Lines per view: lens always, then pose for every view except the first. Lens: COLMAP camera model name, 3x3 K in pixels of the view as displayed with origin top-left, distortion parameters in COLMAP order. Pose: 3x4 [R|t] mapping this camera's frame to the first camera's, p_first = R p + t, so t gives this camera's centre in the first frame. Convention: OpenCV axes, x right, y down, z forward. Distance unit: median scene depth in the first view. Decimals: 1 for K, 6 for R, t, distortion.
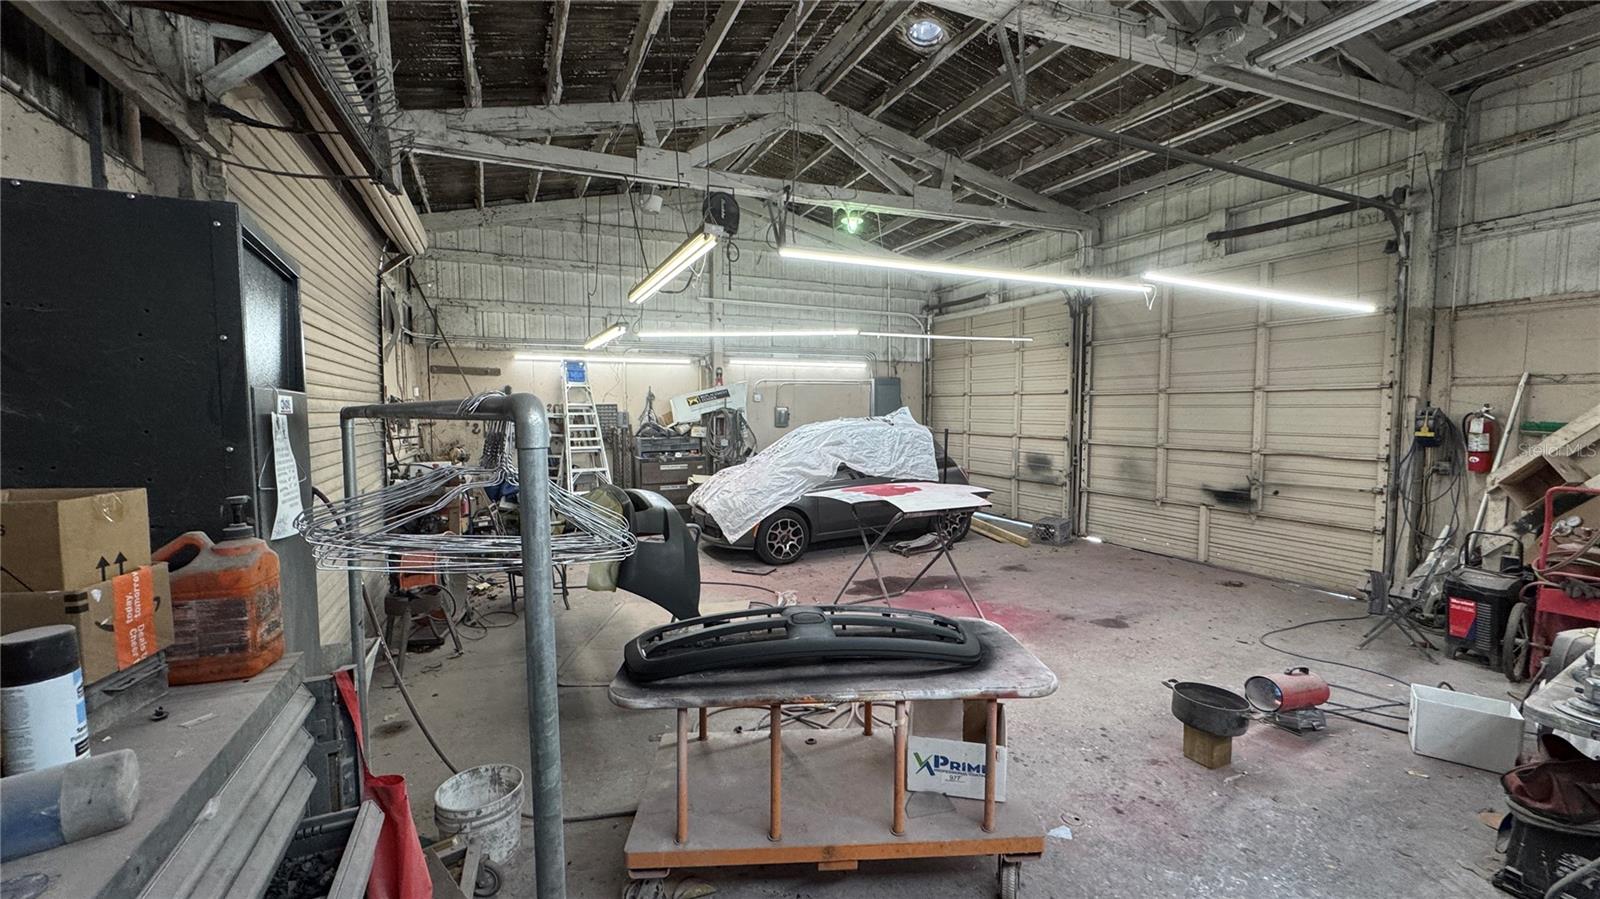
lens RADIAL K [[638.9, 0, 797.8], [0, 638.9, 449.5], [0, 0, 1]] dist [-0.002986, 0.000103]
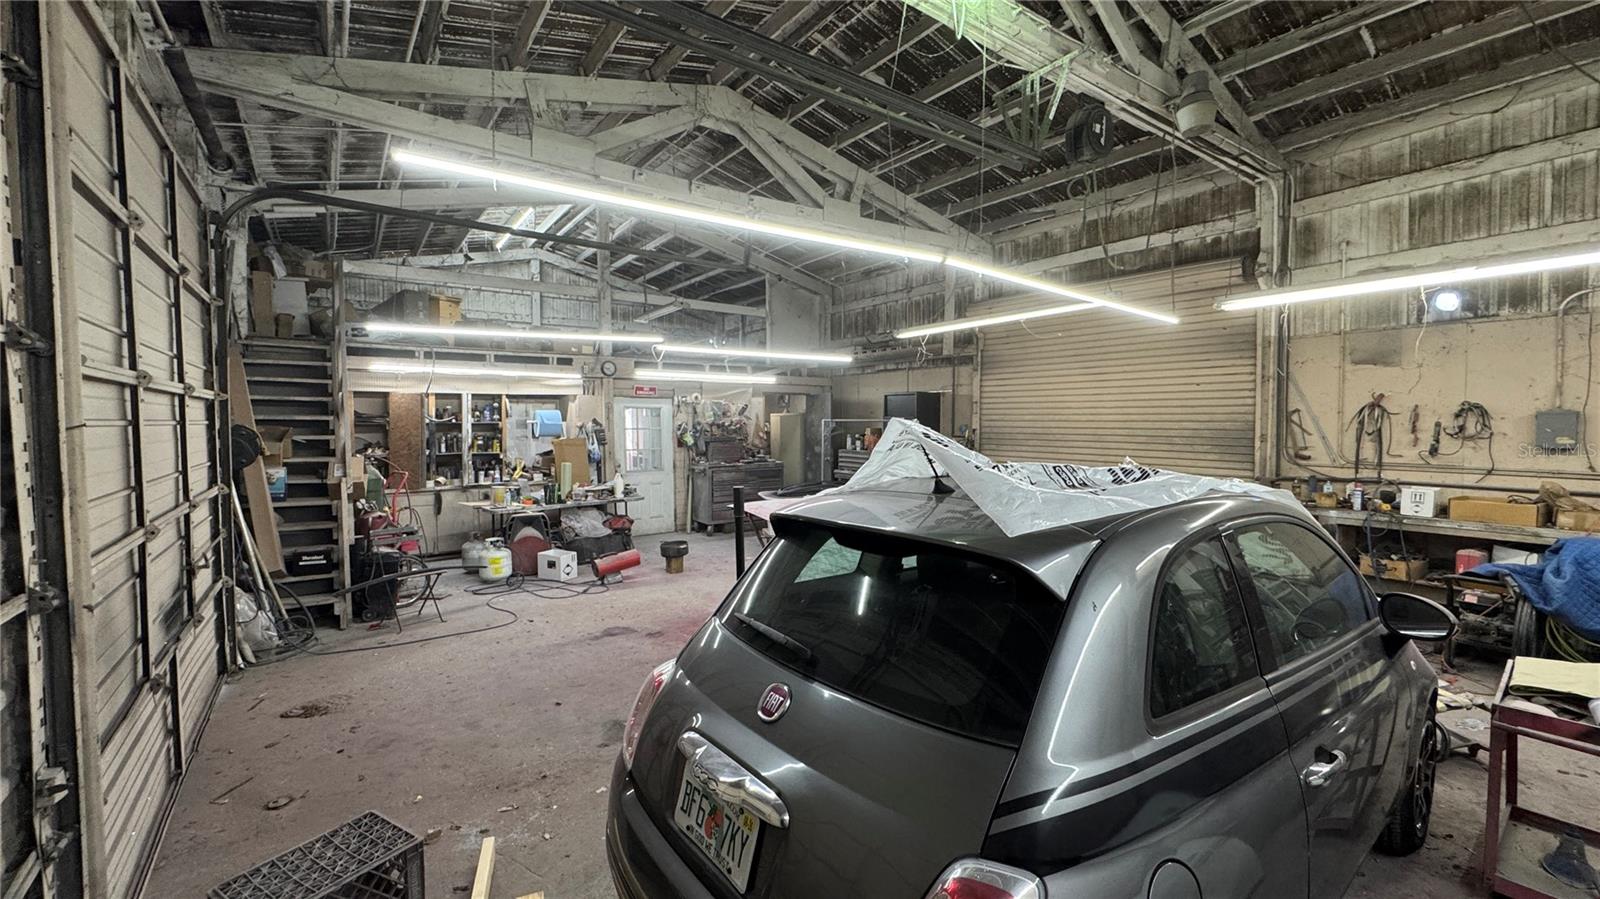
lens RADIAL K [[638.5, 0, 798.5], [0, 638.5, 449.4], [0, 0, 1]] dist [-0.001951, 0.000110]
pose [[-0.977020, 0.016097, -0.212539, 0.329638], [-0.007473, 0.993944, 0.109633, -0.105987], [0.213017, 0.108702, -0.970983, 1.596119]]
